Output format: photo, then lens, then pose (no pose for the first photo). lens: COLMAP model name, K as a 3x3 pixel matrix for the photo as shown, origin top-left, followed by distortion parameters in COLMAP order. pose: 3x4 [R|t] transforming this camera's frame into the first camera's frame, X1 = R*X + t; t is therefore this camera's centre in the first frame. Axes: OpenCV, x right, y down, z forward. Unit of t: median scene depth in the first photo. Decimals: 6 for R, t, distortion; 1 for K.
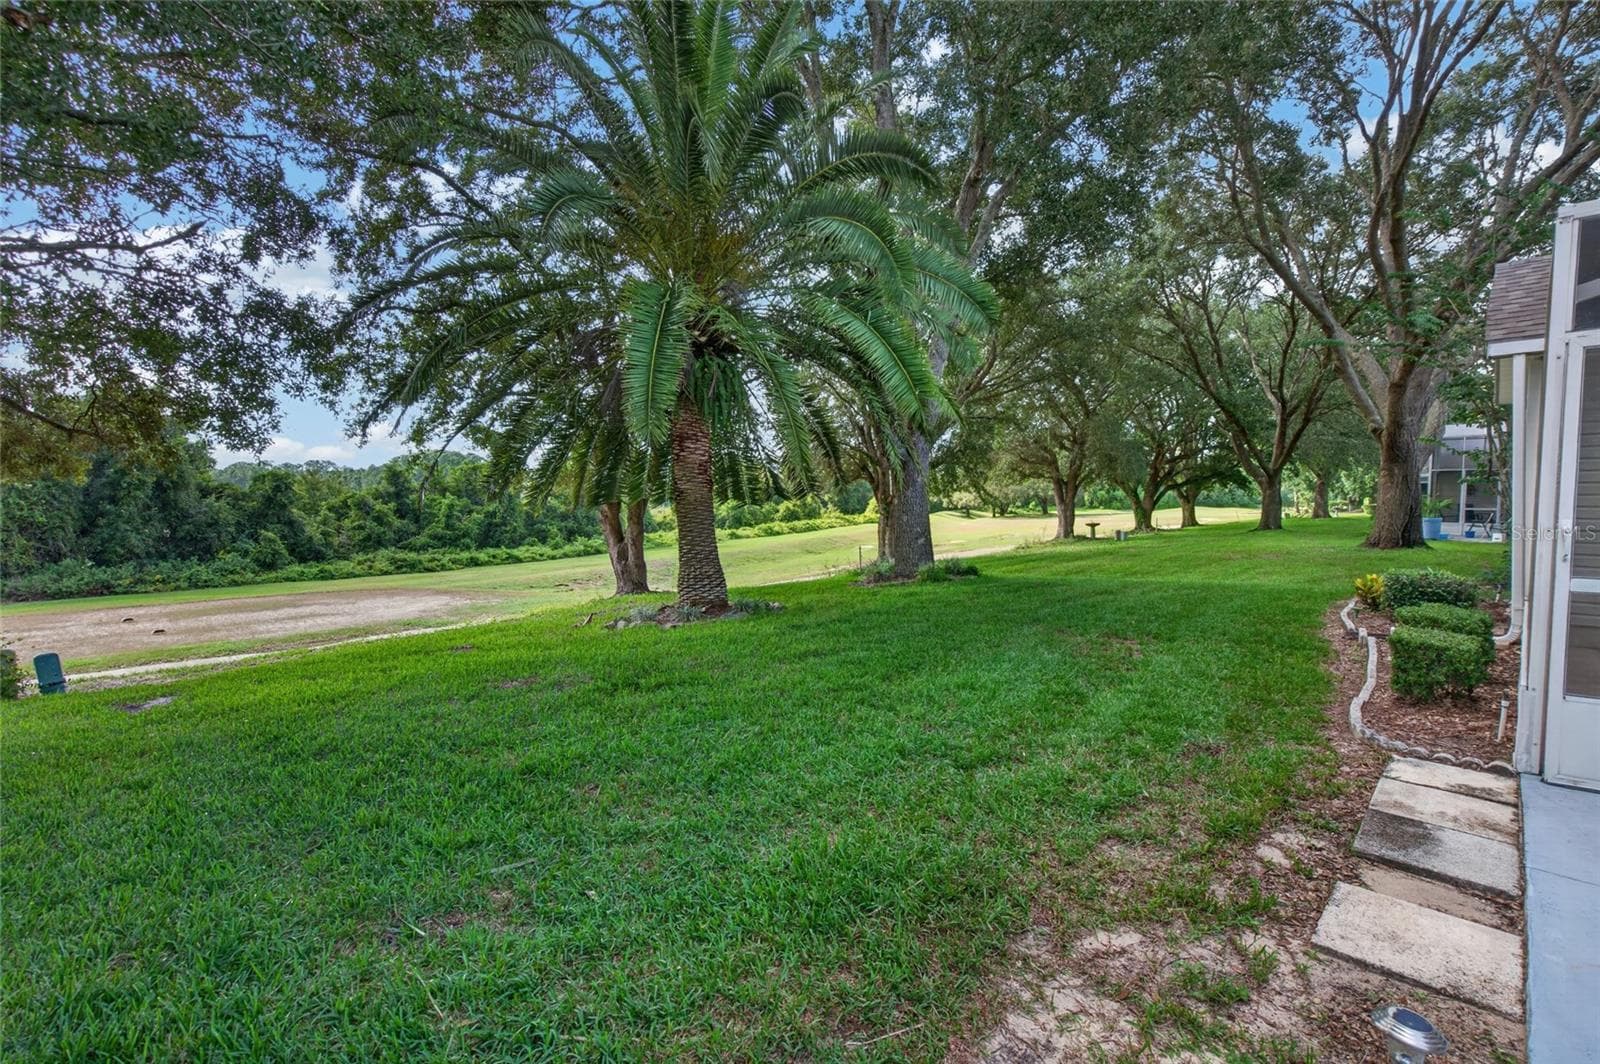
lens RADIAL K [[724.2, 0, 800.3], [0, 724.2, 535.0], [0, 0, 1]] dist [-0.000426, 0.000269]
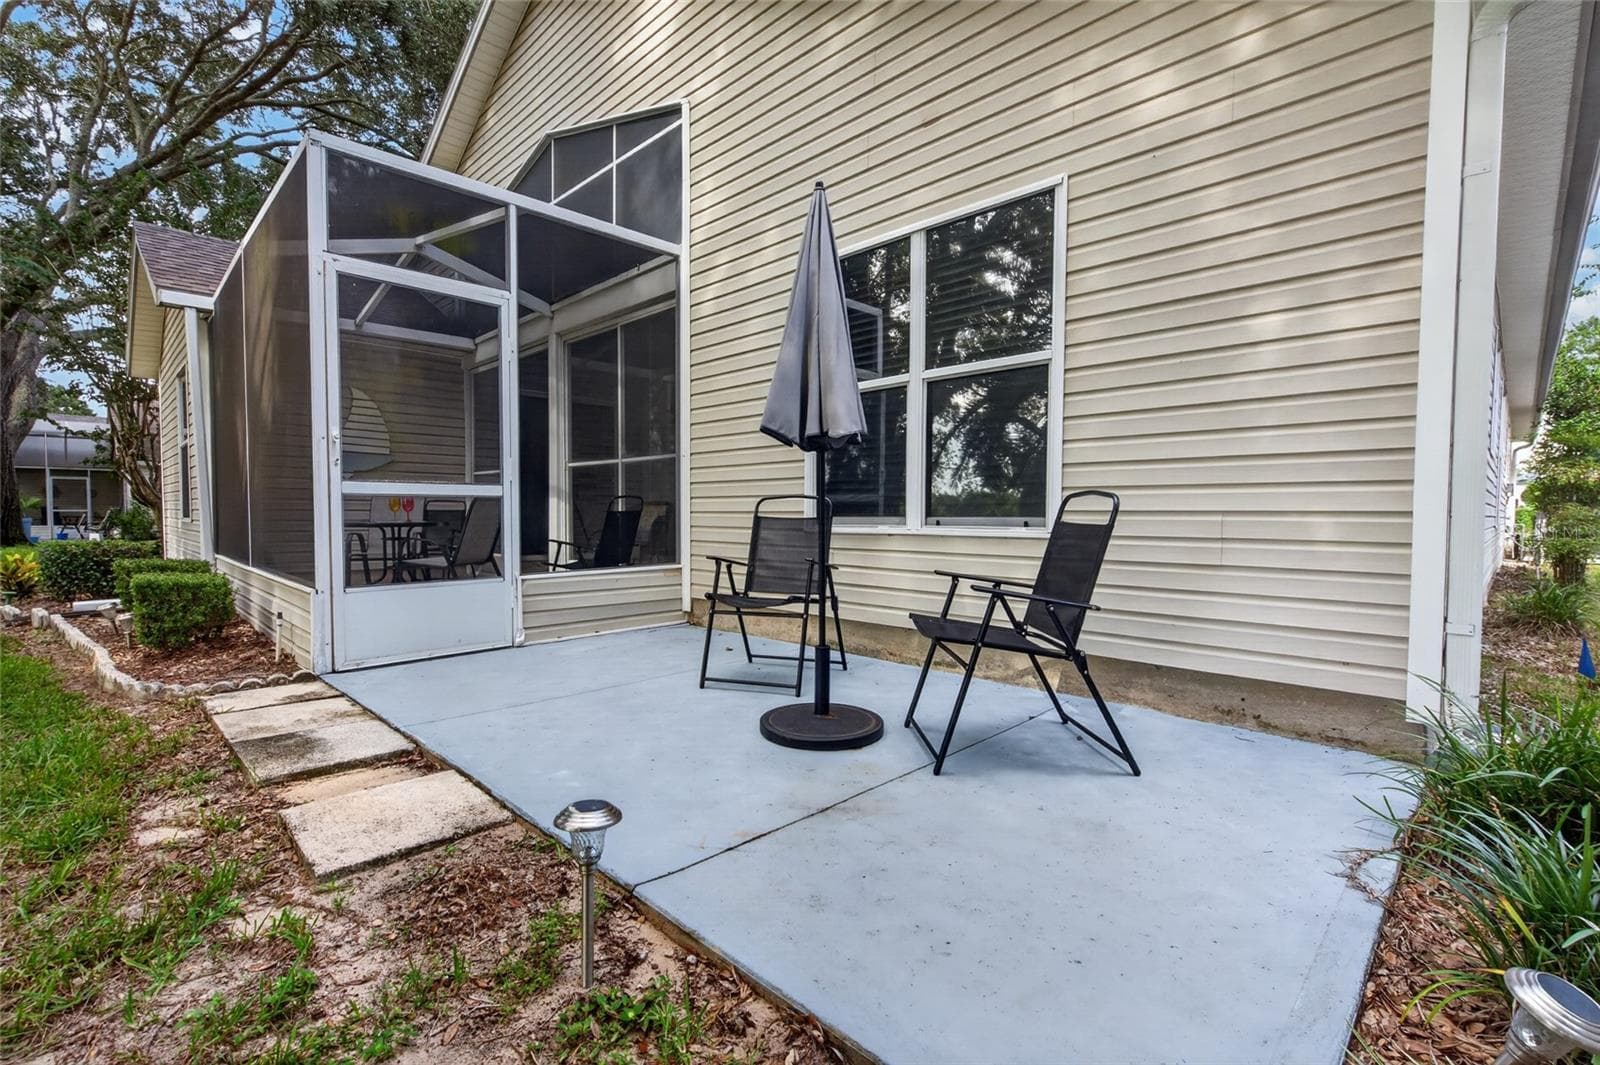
lens RADIAL K [[724.2, 0, 800.1], [0, 724.2, 535.9], [0, 0, 1]] dist [-0.000426, 0.000269]
pose [[0.001753, -0.032691, 0.999464, -0.022863], [0.058788, 0.997740, 0.032531, 0.192725], [-0.998269, 0.058700, 0.003671, 0.425510]]
